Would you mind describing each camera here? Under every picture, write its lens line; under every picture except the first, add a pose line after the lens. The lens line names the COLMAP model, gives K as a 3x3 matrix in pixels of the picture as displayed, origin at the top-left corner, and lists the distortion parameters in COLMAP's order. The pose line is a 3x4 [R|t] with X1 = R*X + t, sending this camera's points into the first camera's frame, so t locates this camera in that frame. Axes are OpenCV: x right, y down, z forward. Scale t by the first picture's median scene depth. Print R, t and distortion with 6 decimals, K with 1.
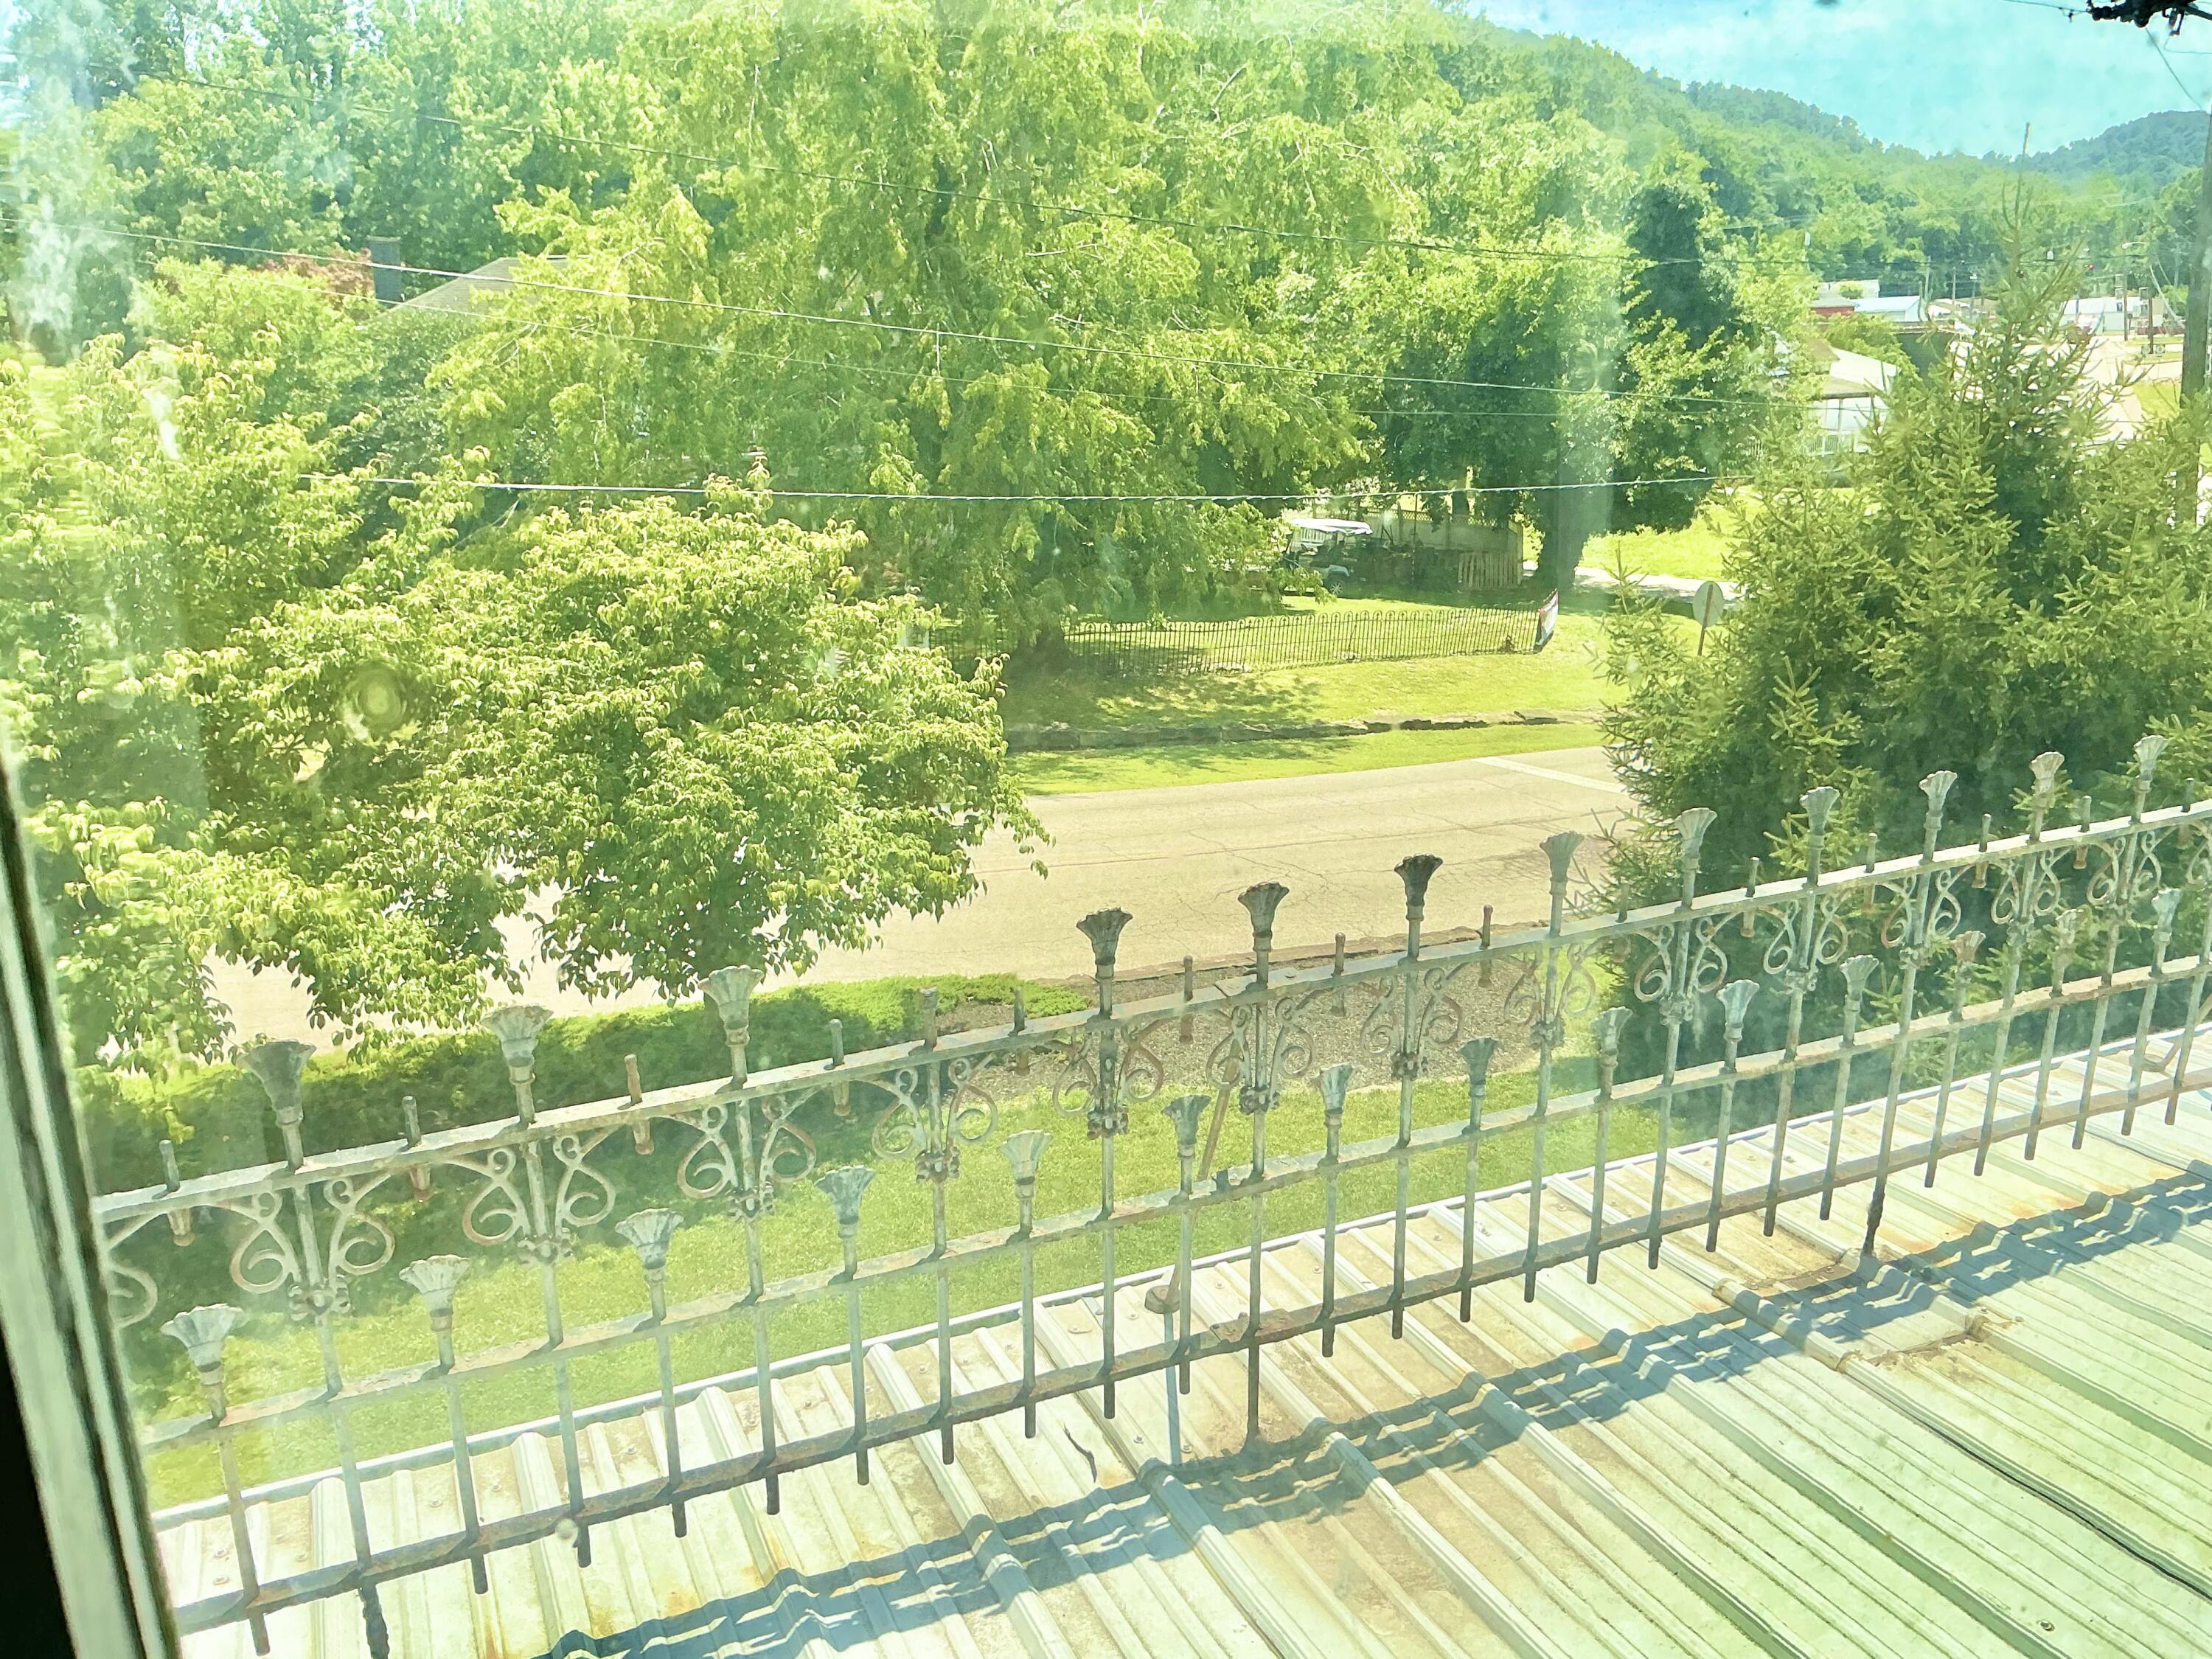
lens RADIAL K [[1842.7, 0, 1106.0], [0, 1842.7, 829.5], [0, 0, 1]] dist [0.128257, -0.247077]
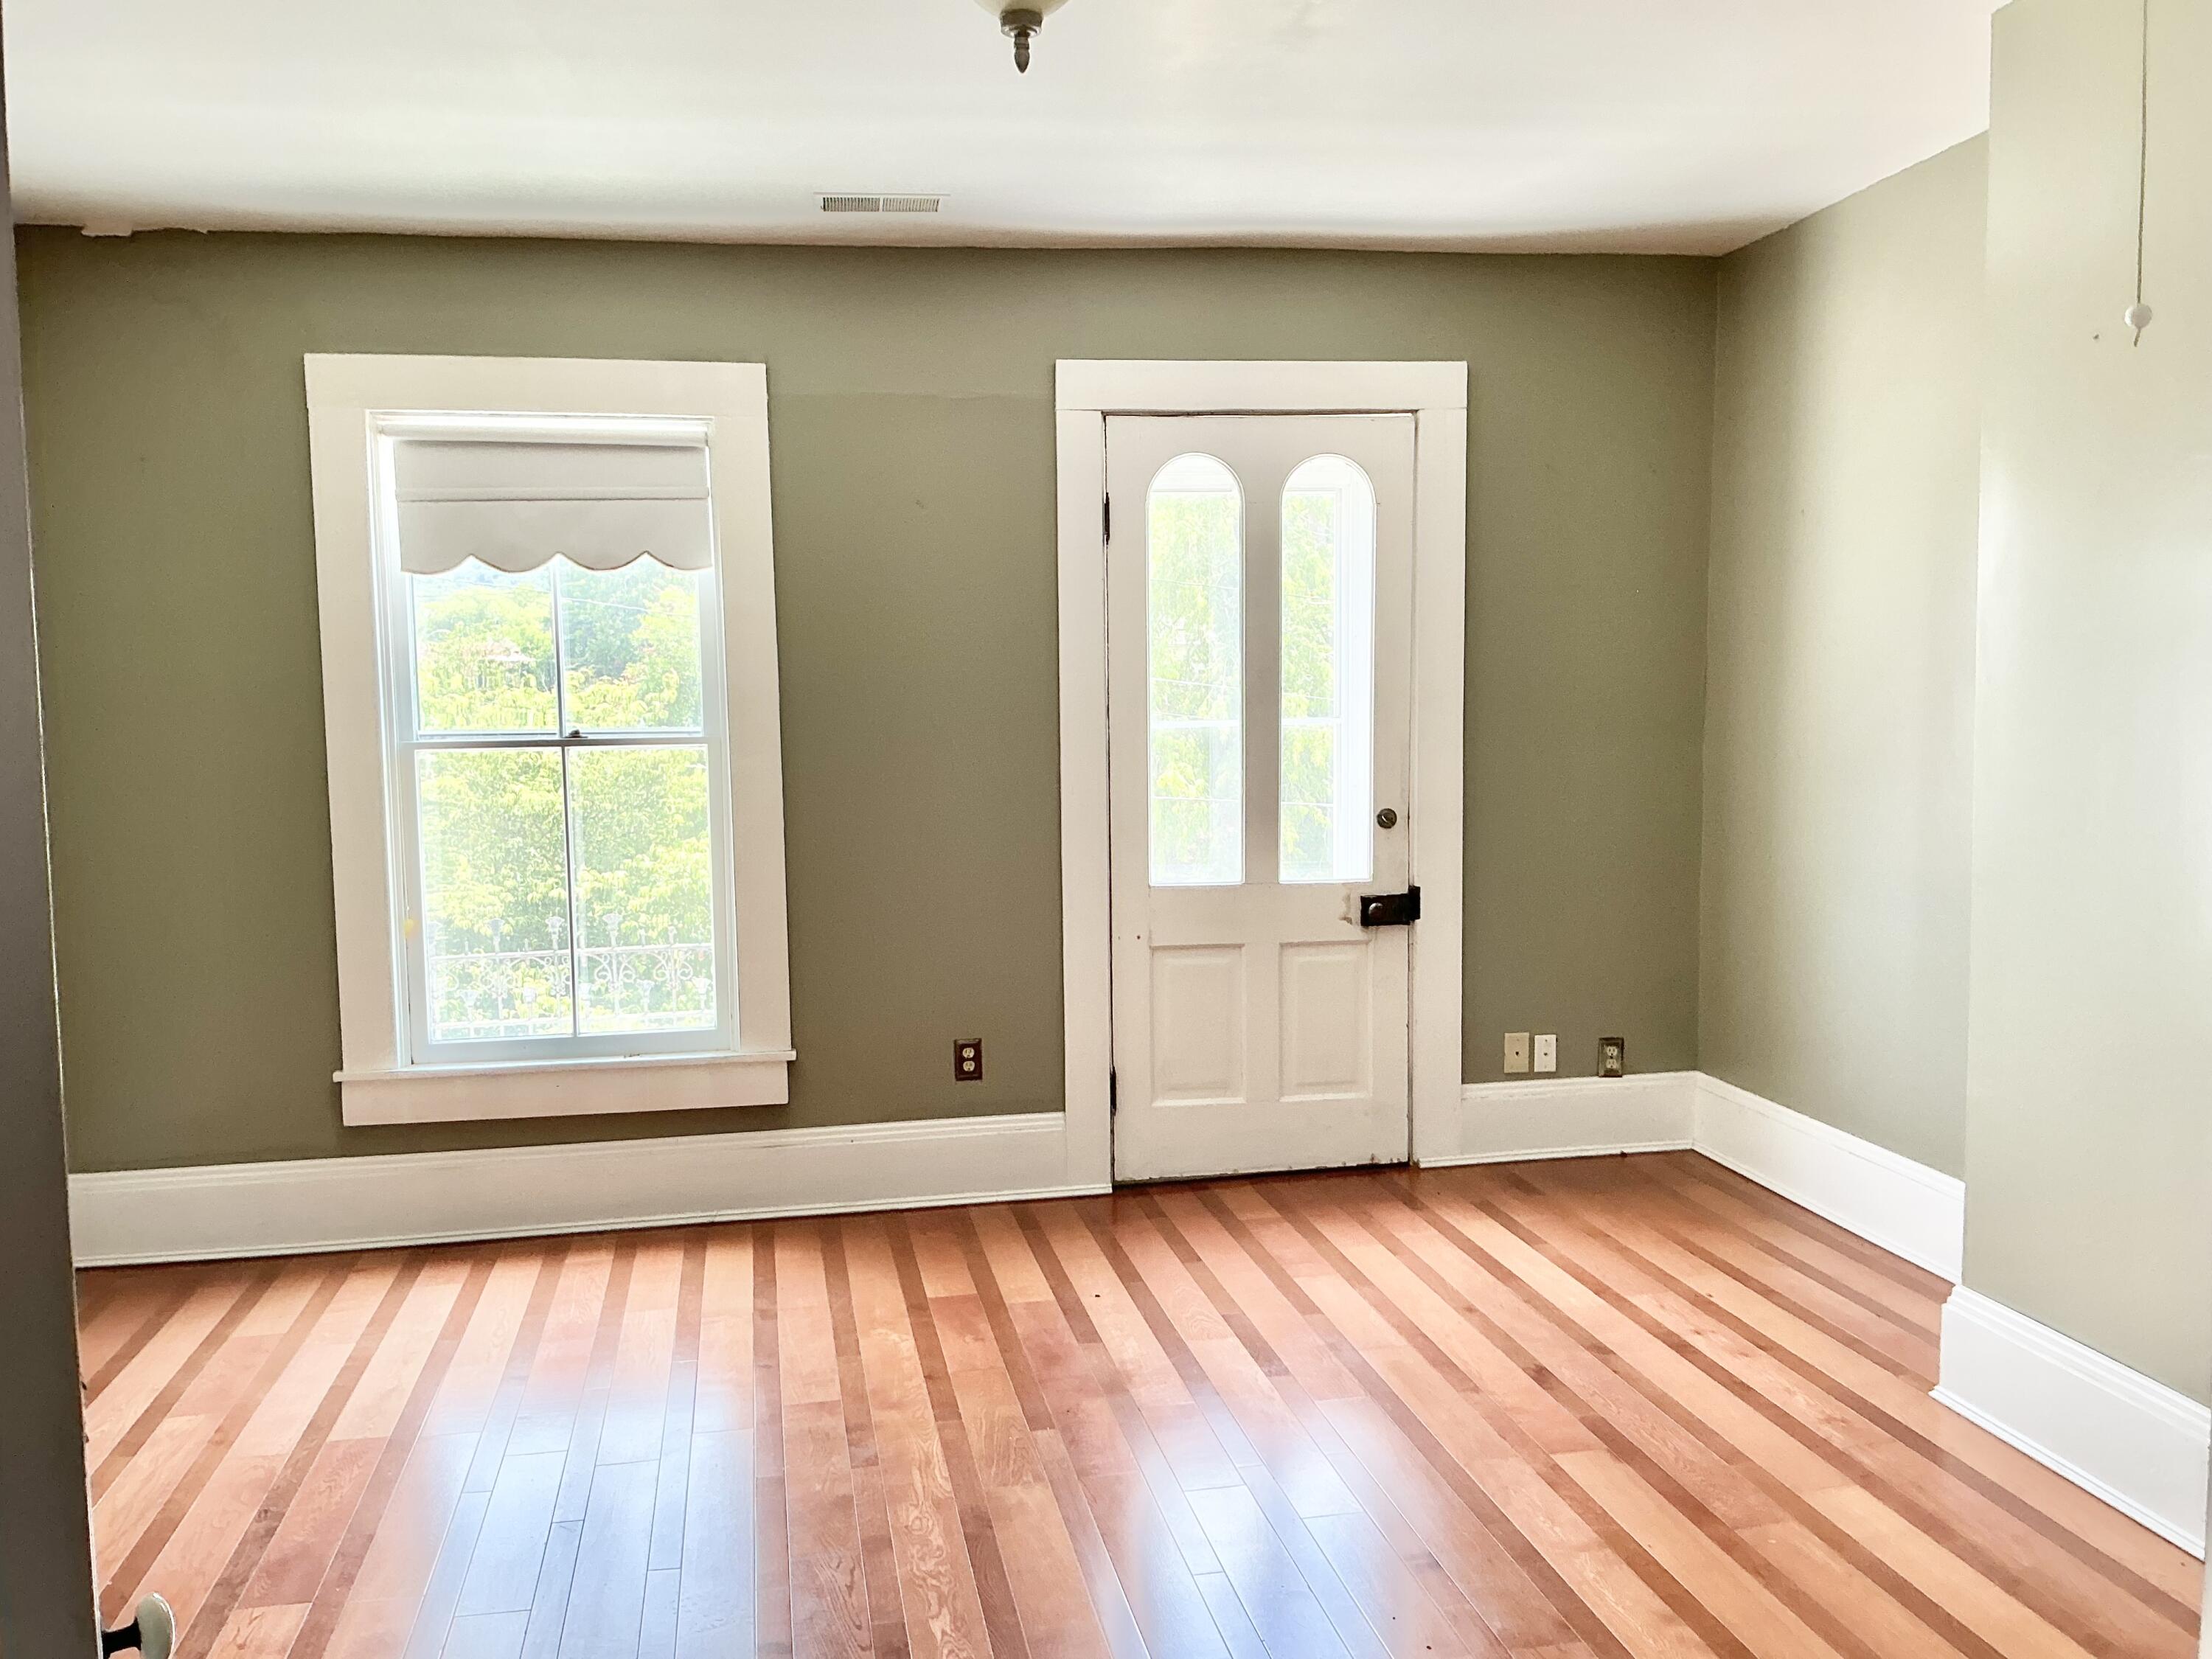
lens RADIAL K [[1842.7, 0, 1106.0], [0, 1842.7, 829.5], [0, 0, 1]] dist [0.128257, -0.247077]
pose [[0.972106, 0.045923, -0.230002, 0.307226], [-0.081931, 0.985355, -0.149543, 0.072268], [0.219766, 0.164216, 0.961632, -0.456678]]
